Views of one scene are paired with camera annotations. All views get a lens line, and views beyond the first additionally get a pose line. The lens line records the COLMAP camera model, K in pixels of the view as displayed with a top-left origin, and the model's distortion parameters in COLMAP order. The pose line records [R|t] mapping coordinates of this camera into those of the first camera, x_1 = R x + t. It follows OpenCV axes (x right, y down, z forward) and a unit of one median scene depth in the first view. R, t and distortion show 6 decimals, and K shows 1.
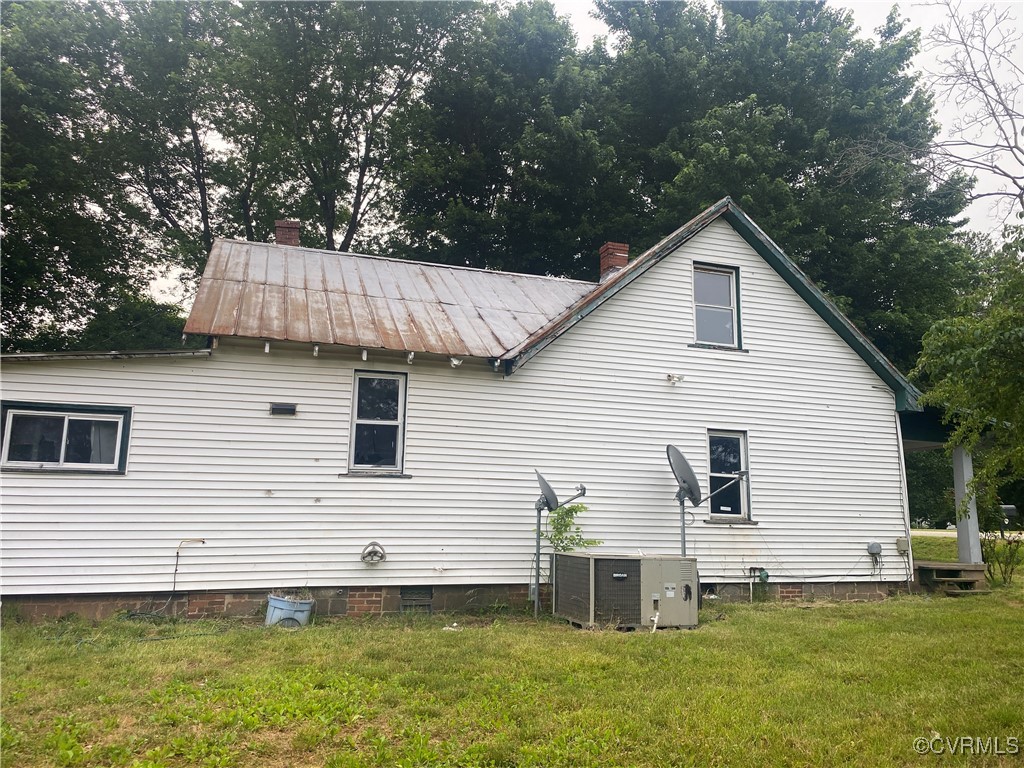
lens RADIAL K [[780.9, 0, 512.2], [0, 780.9, 375.8], [0, 0, 1]] dist [0.042609, -0.054296]
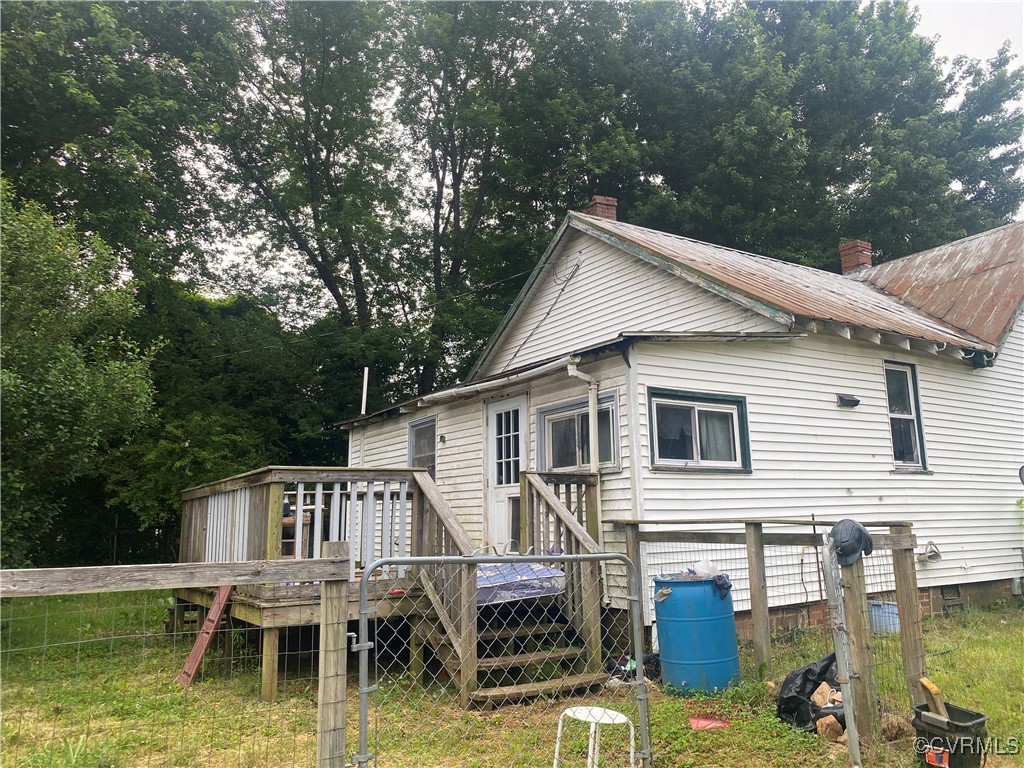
lens RADIAL K [[780.9, 0, 513.0], [0, 780.9, 356.2], [0, 0, 1]] dist [0.042609, -0.054296]
pose [[0.971259, 0.018153, 0.237330, -0.901890], [-0.013465, 0.999681, -0.021360, 0.015127], [-0.237642, 0.017550, 0.971194, 0.189332]]
